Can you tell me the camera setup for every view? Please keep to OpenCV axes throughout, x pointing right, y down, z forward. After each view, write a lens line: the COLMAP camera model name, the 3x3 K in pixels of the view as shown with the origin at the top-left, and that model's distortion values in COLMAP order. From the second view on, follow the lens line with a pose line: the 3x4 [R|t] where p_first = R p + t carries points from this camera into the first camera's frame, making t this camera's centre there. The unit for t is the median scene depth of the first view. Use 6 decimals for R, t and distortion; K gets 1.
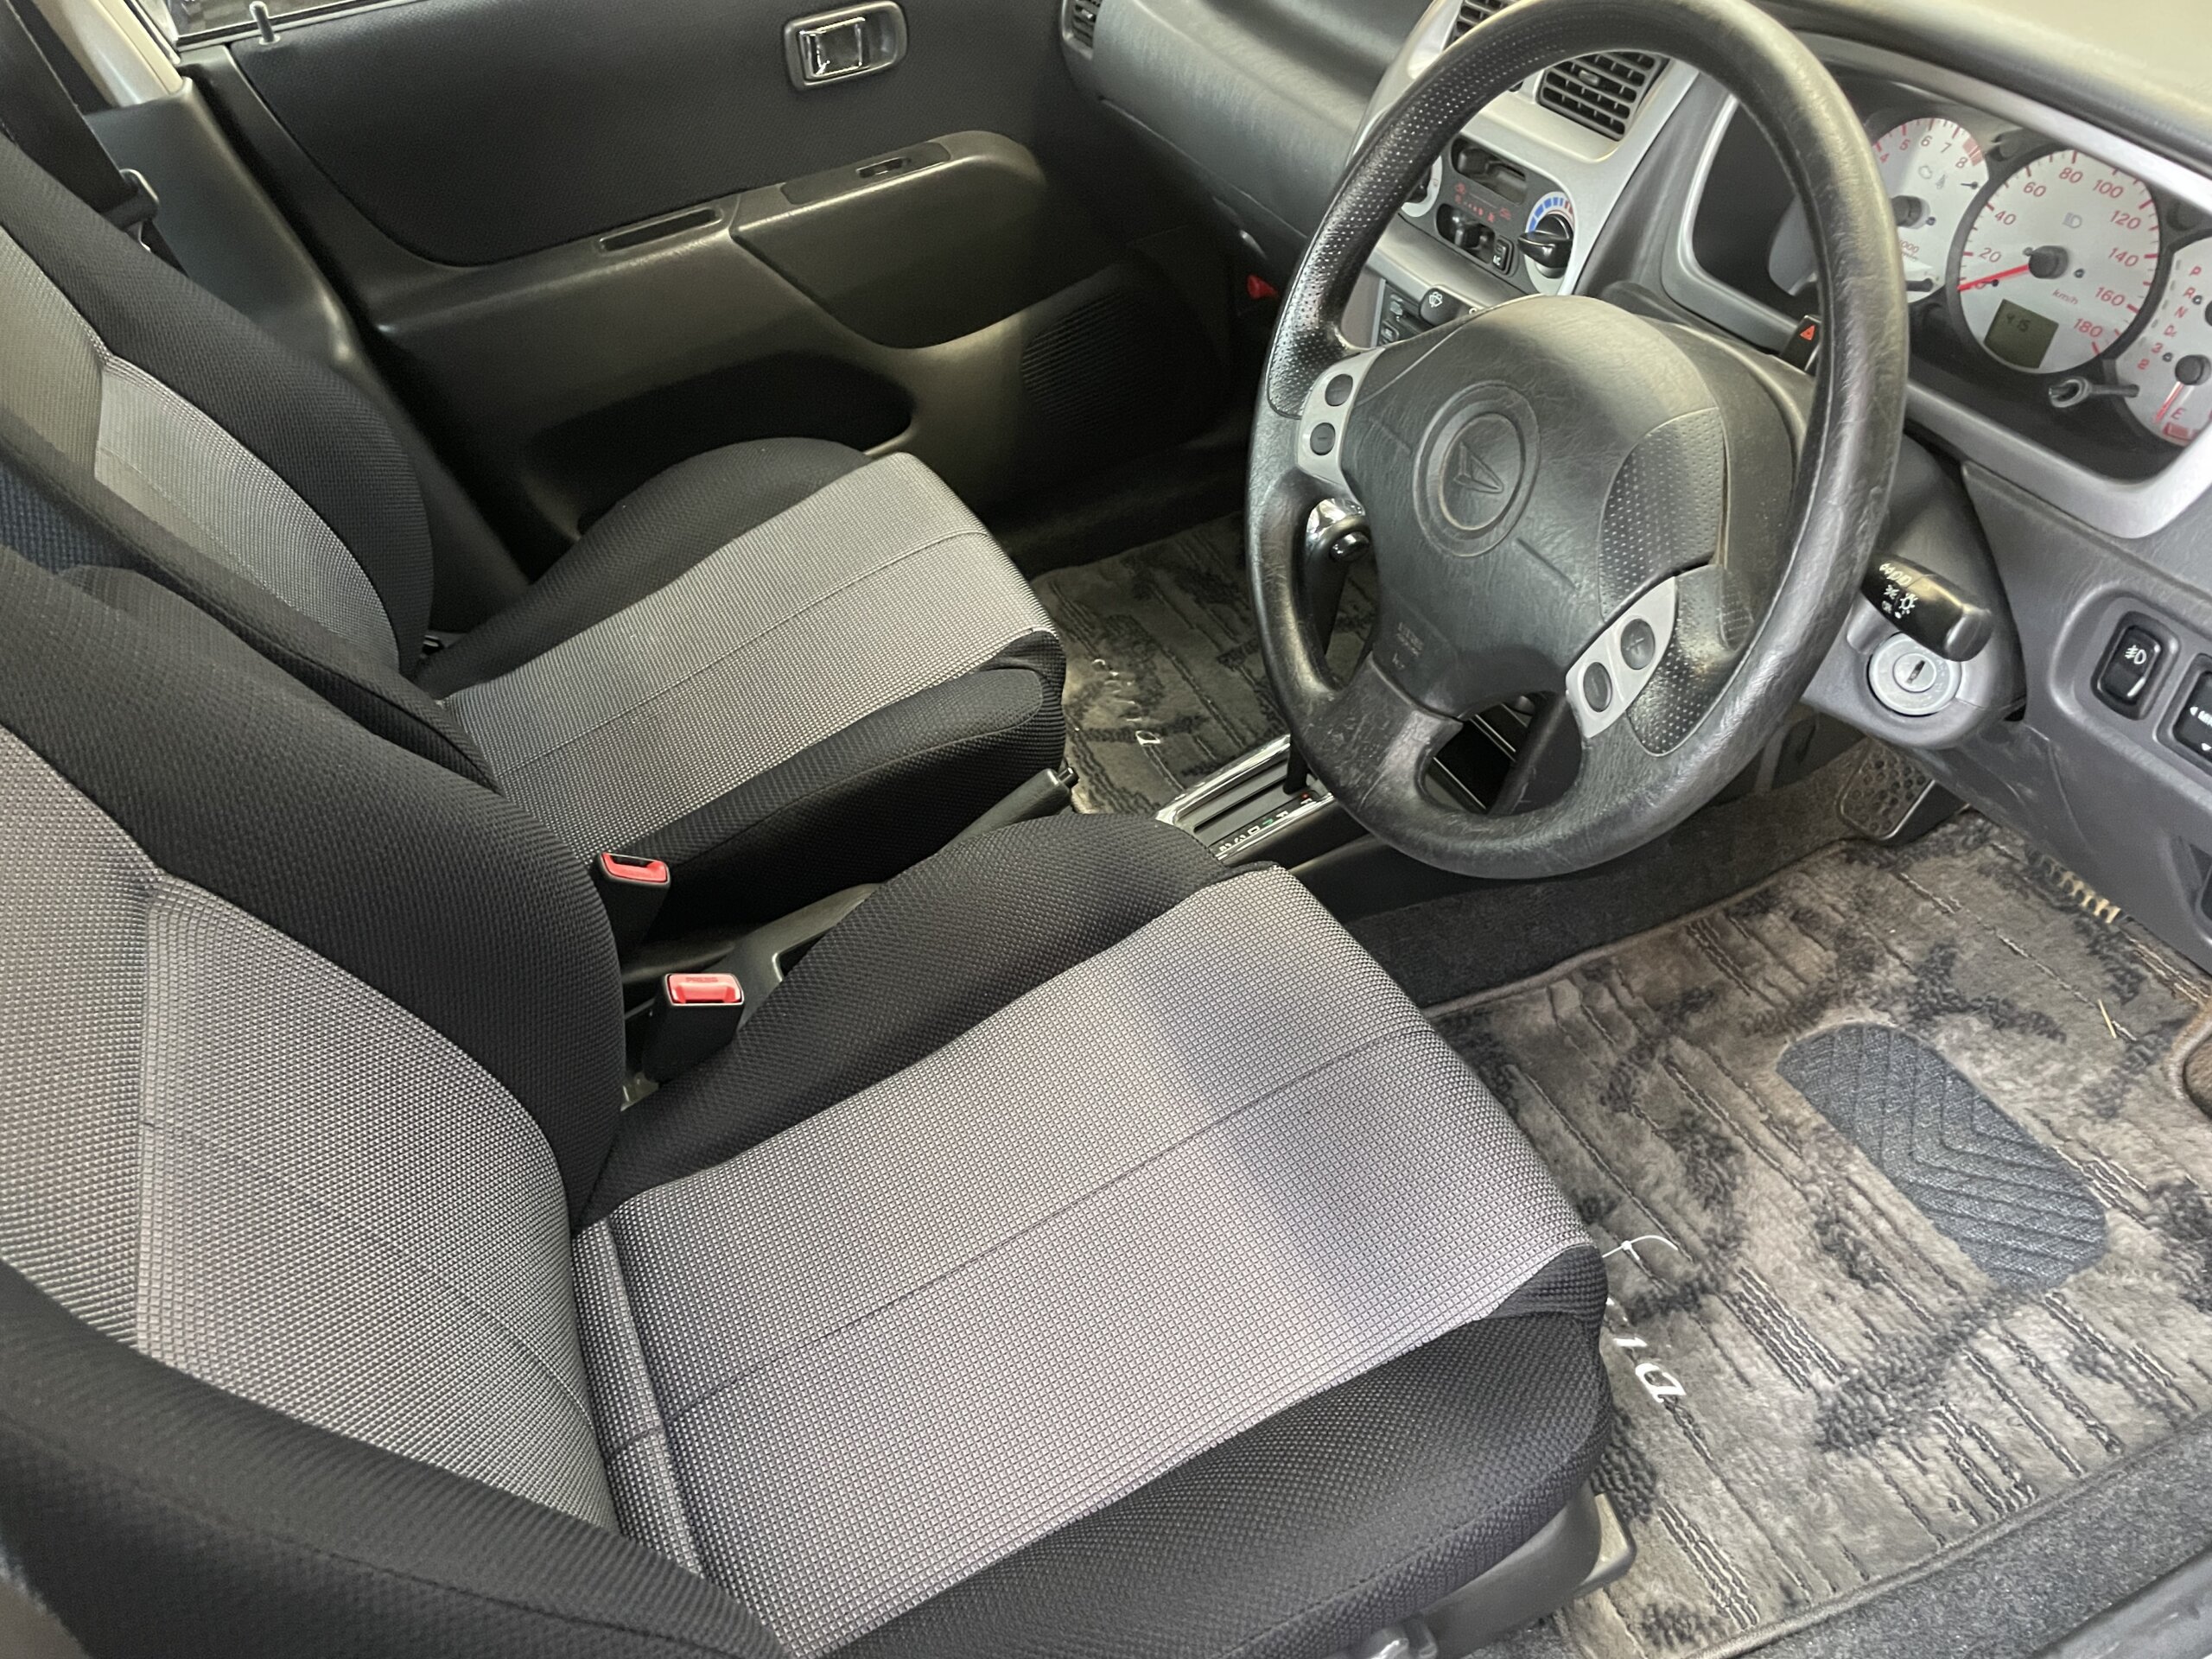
lens RADIAL K [[1676.9, 0, 1072.7], [0, 1676.9, 817.6], [0, 0, 1]] dist [0.052953, -0.088833]
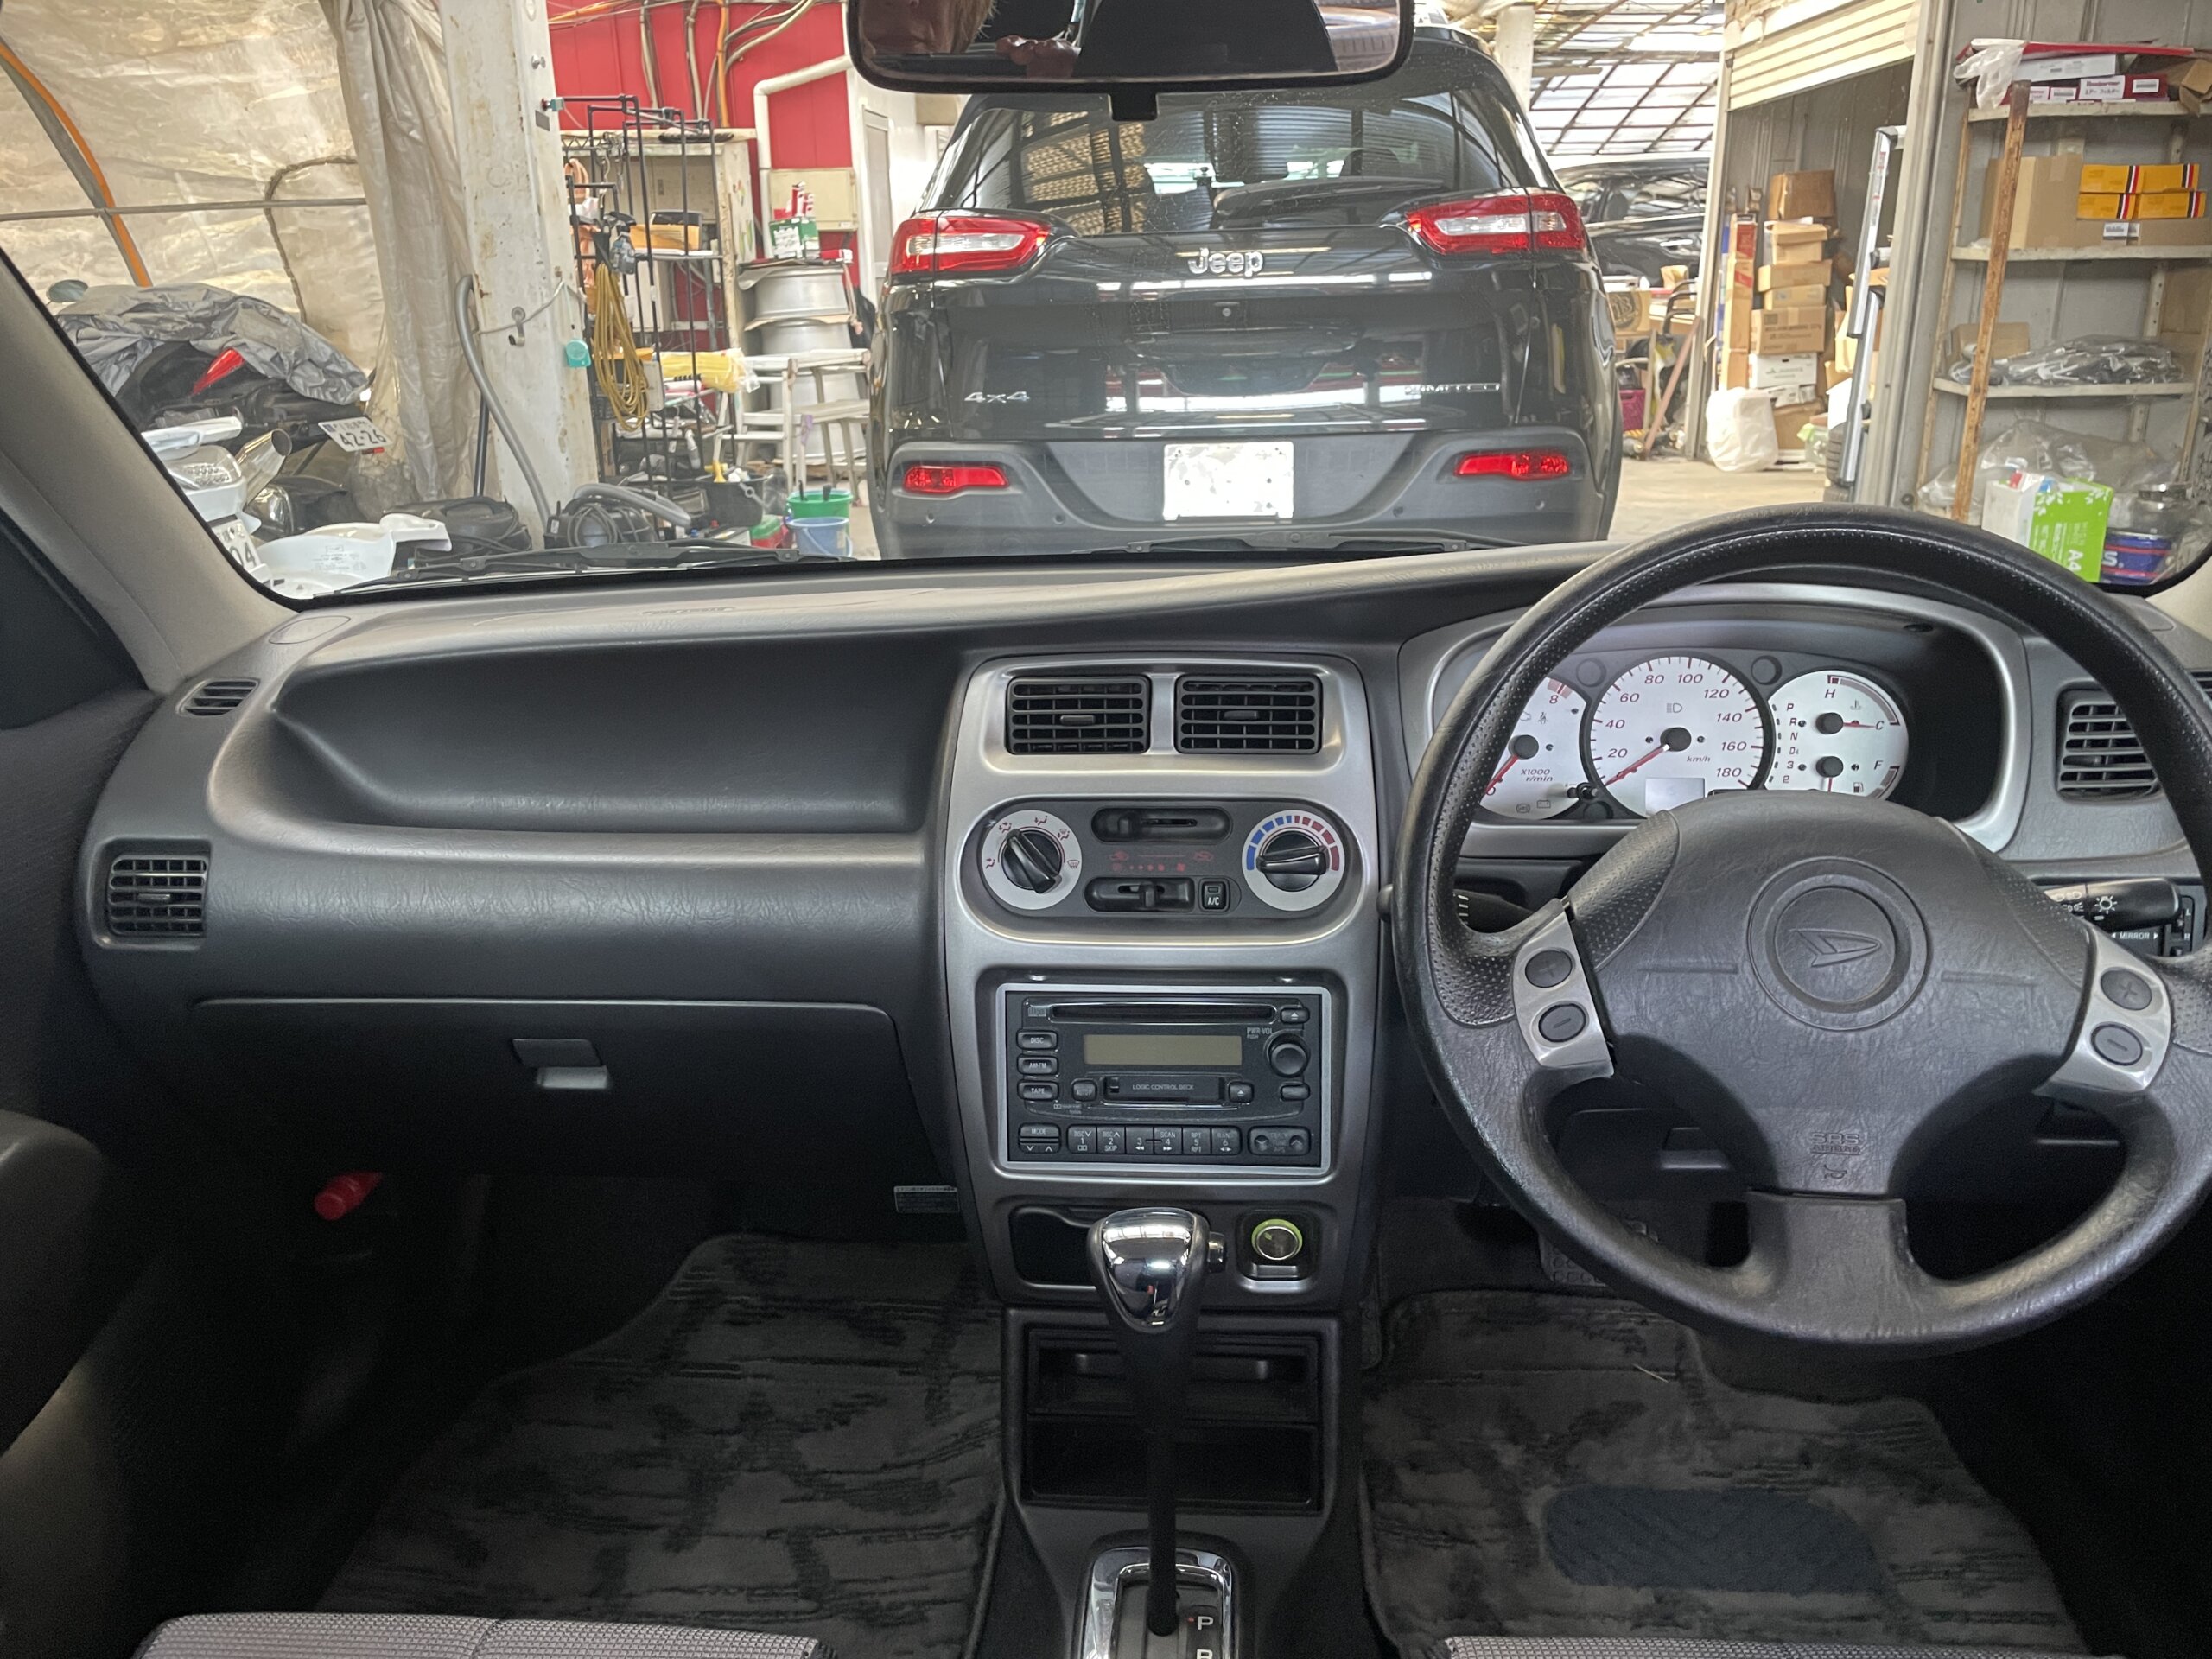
lens RADIAL K [[1676.9, 0, 1126.4], [0, 1676.9, 812.1], [0, 0, 1]] dist [0.052953, -0.088833]
pose [[0.465876, -0.159015, 0.870444, -0.571954], [0.562541, 0.812557, -0.152641, -0.248968], [-0.683013, 0.560773, 0.468003, 0.549830]]
